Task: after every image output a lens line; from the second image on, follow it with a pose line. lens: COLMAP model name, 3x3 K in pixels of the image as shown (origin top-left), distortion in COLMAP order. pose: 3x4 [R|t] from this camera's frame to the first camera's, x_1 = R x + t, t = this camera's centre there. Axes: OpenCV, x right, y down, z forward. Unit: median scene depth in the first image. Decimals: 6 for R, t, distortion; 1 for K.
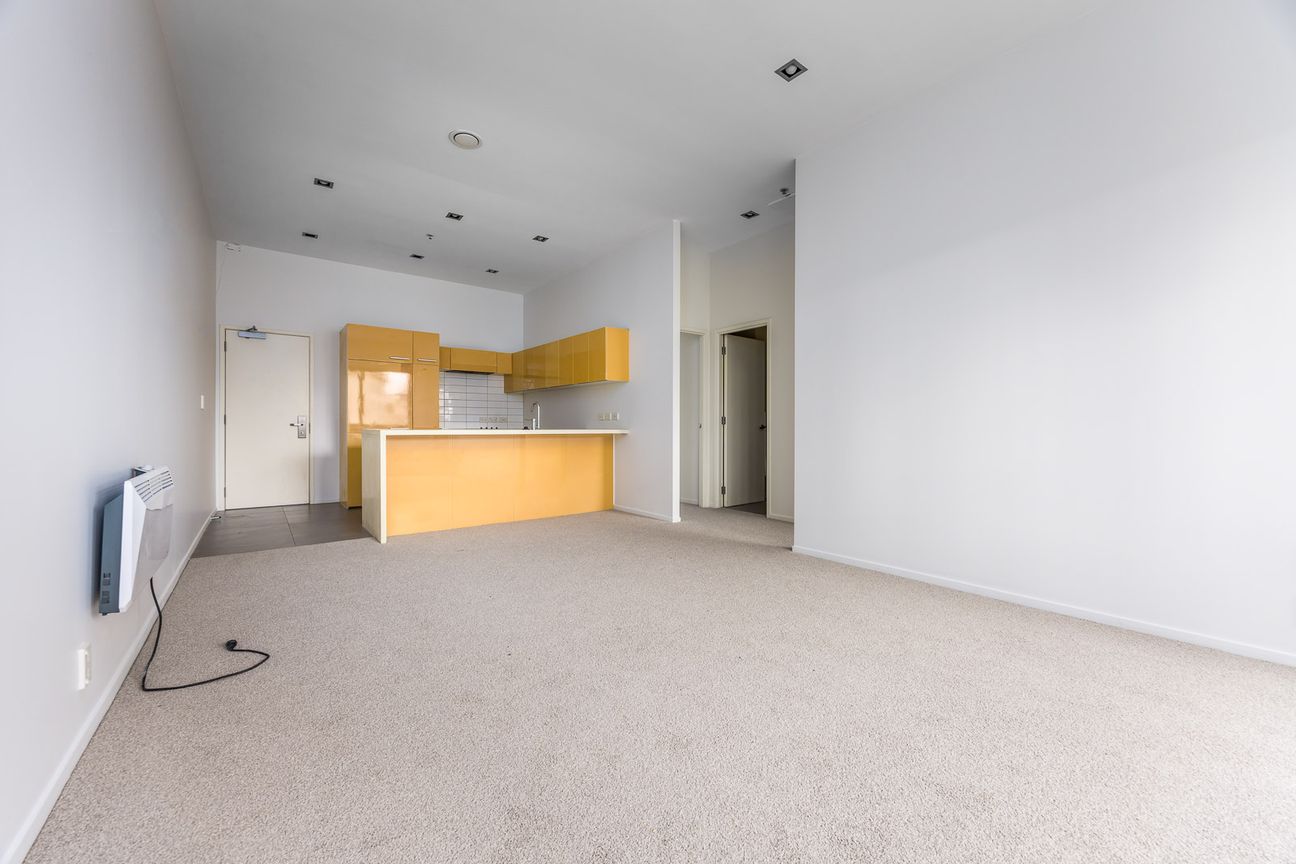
lens RADIAL K [[499.7, 0, 648.5], [0, 499.7, 425.6], [0, 0, 1]] dist [0.000440, 0.000015]
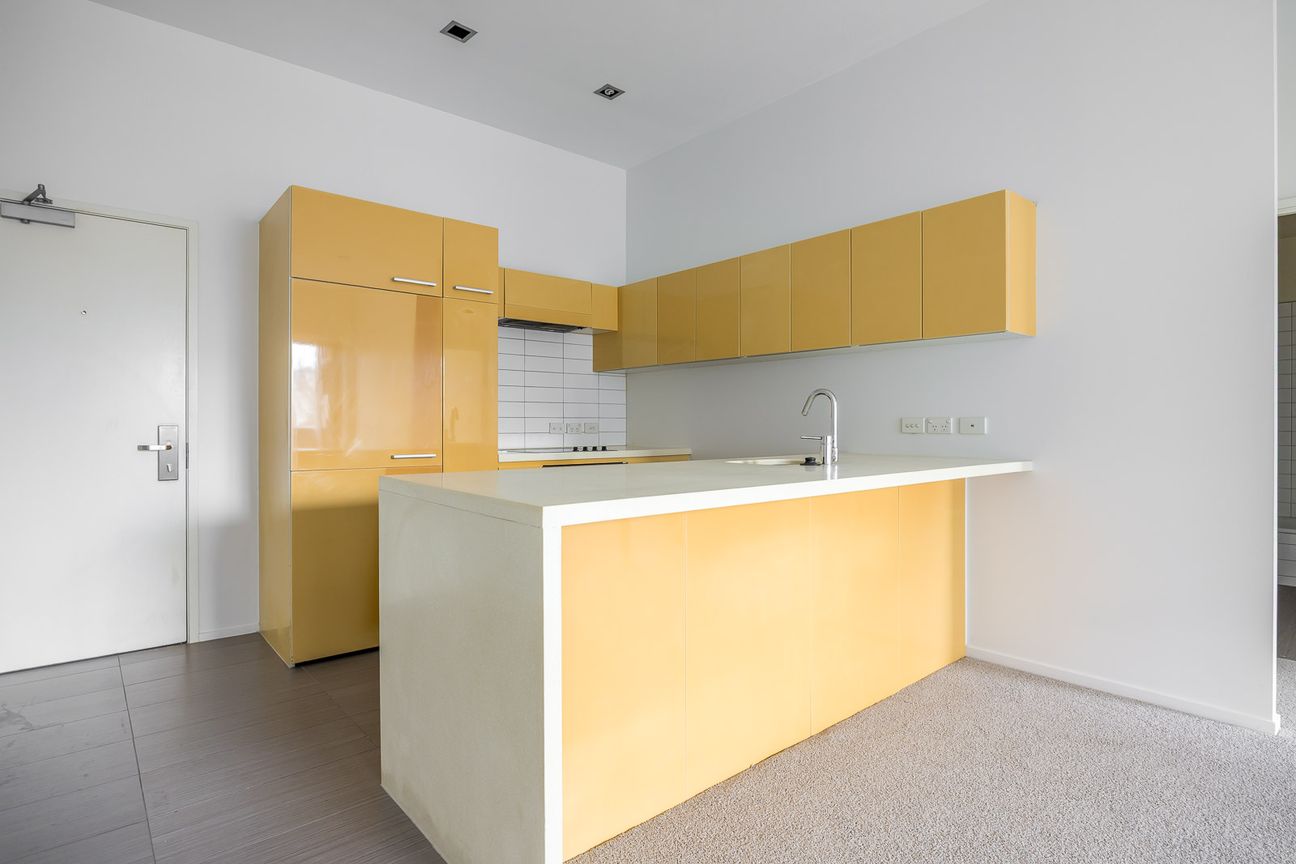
lens RADIAL K [[673.5, 0, 646.9], [0, 673.5, 419.6], [0, 0, 1]] dist [-0.002418, -0.000654]
pose [[0.999432, -0.001623, 0.033672, -0.324414], [0.001799, 0.999985, -0.005193, -0.019714], [-0.033663, 0.005251, 0.999419, 0.443406]]
